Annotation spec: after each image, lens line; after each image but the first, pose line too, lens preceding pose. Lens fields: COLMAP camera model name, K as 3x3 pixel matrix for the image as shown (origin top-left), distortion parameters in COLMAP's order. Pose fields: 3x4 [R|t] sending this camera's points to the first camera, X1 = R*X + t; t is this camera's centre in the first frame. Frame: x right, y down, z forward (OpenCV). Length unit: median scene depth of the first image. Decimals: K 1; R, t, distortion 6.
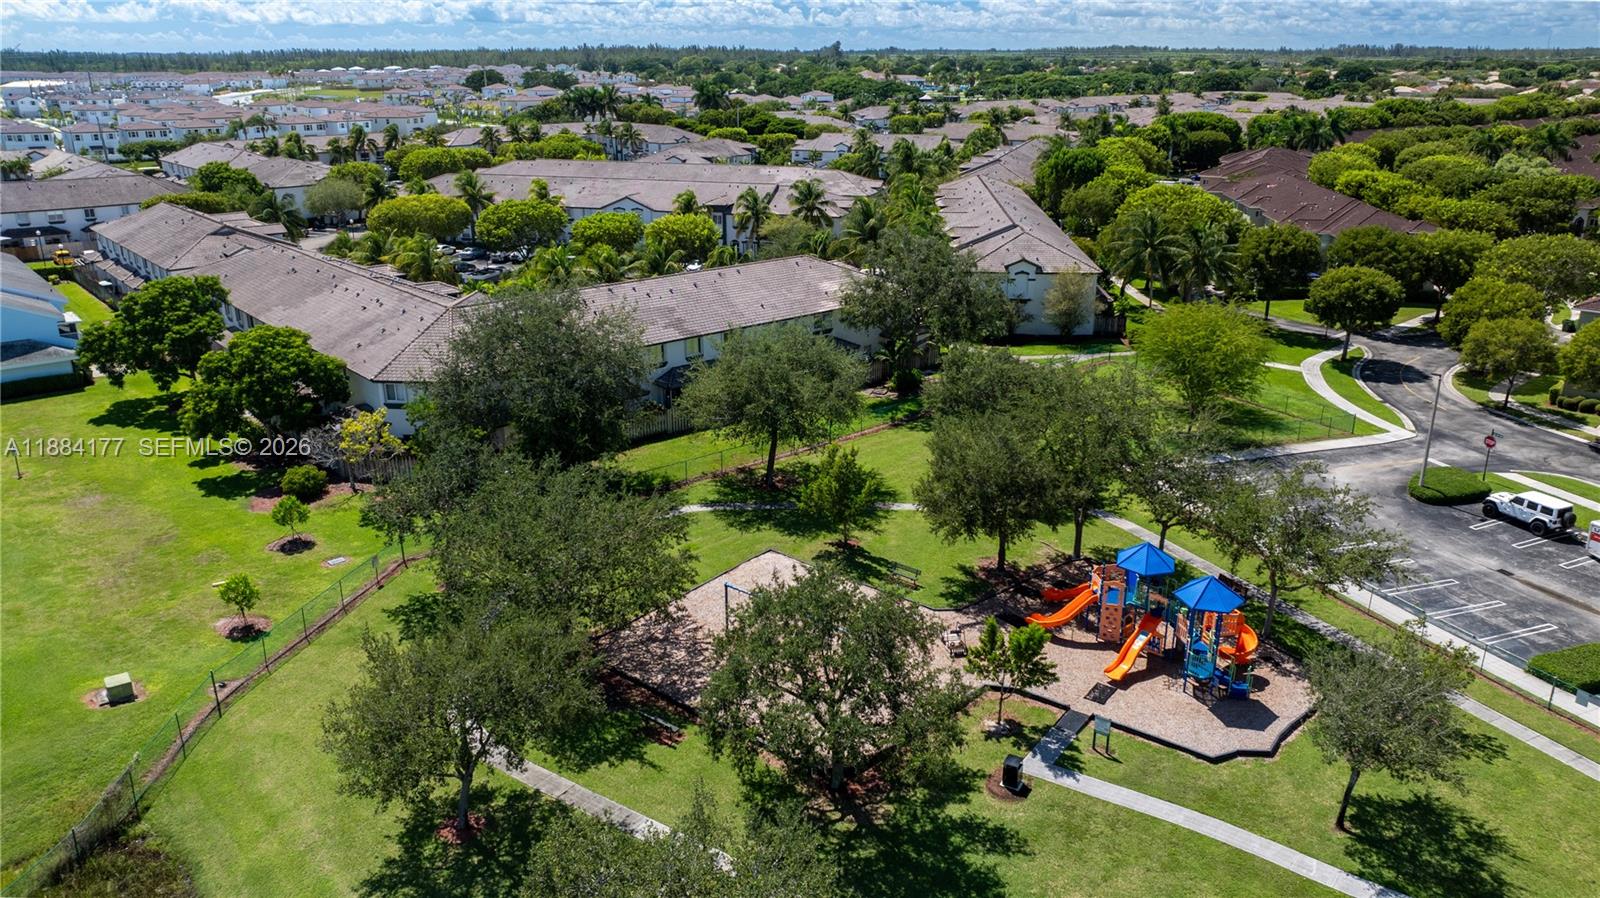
lens RADIAL K [[1142.9, 0, 819.9], [0, 1142.9, 450.4], [0, 0, 1]] dist [-0.034641, 0.066690]
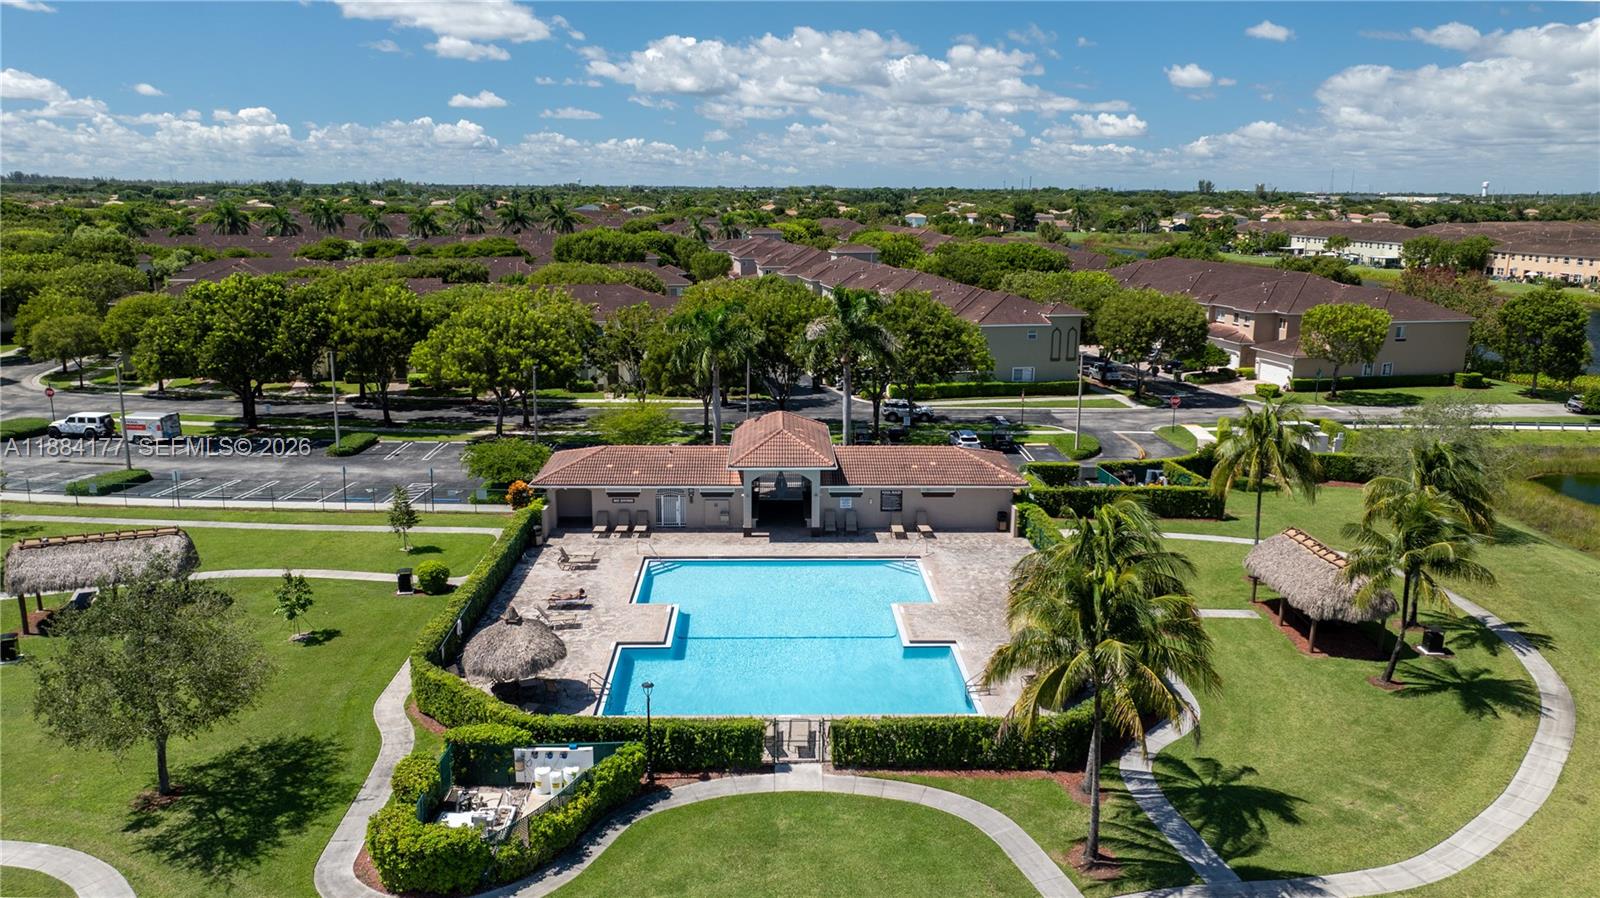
lens RADIAL K [[1141.2, 0, 800.0], [0, 1141.2, 449.0], [0, 0, 1]] dist [-0.025980, -0.000042]
pose [[0.515536, -0.186820, 0.836254, -0.016429], [0.278942, 0.959373, 0.042363, 0.083012], [-0.810194, 0.211427, 0.546703, -0.126281]]
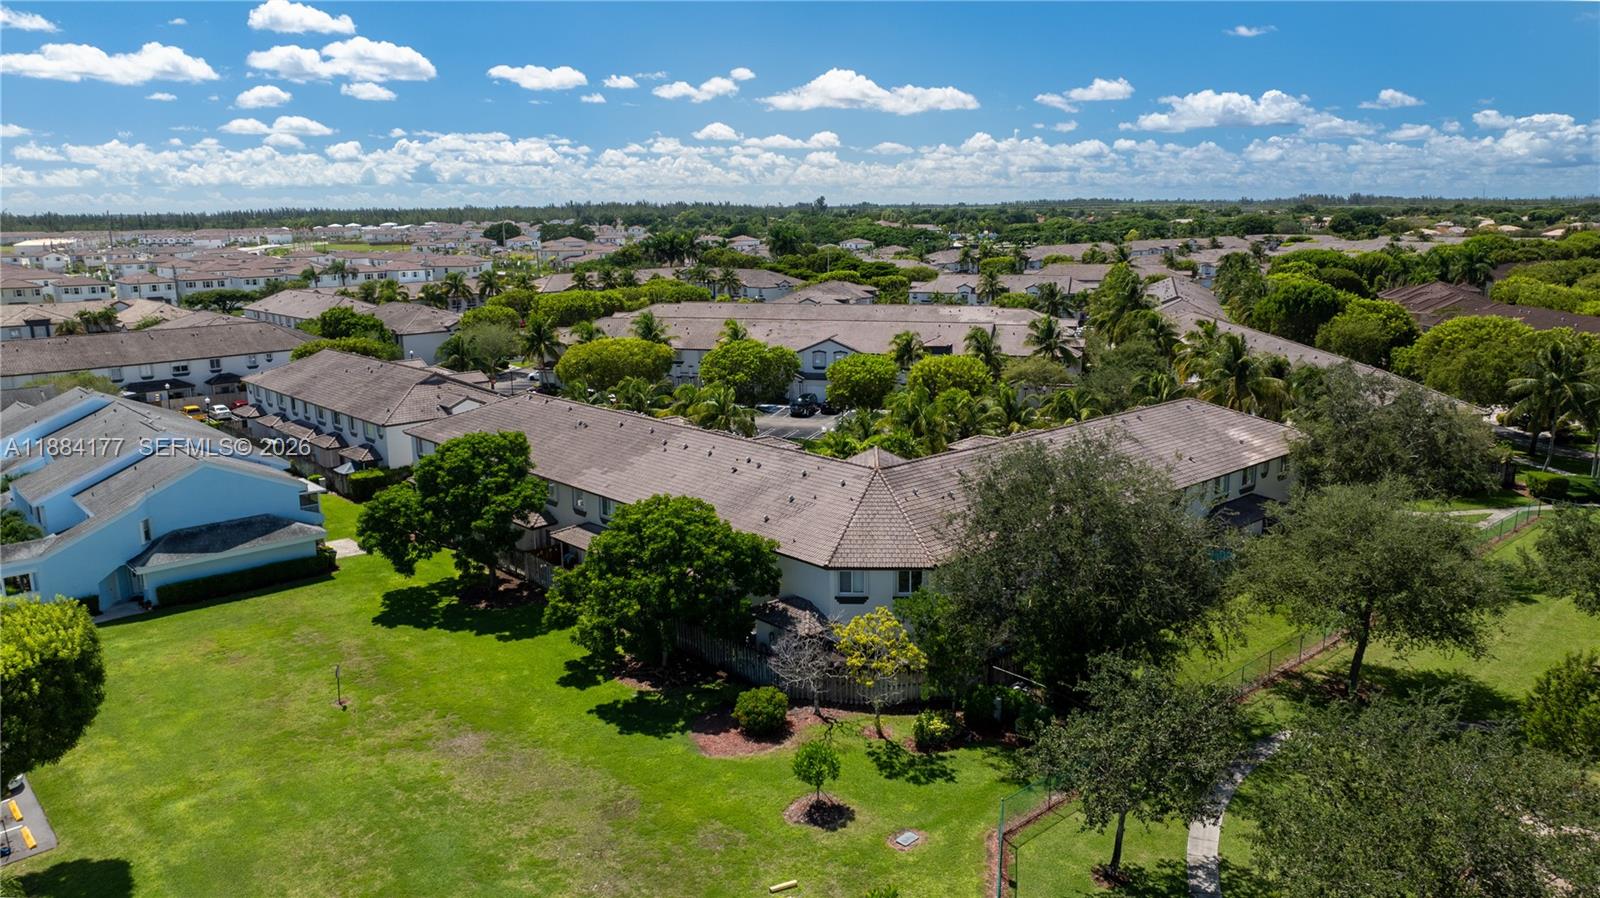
lens RADIAL K [[1127.3, 0, 800.0], [0, 1127.3, 449.0], [0, 0, 1]] dist [0.017674, -0.000018]
pose [[0.999620, -0.014406, 0.023507, -0.155481], [0.017295, 0.991663, -0.127689, -0.016009], [-0.021472, 0.128047, 0.991536, 0.091392]]
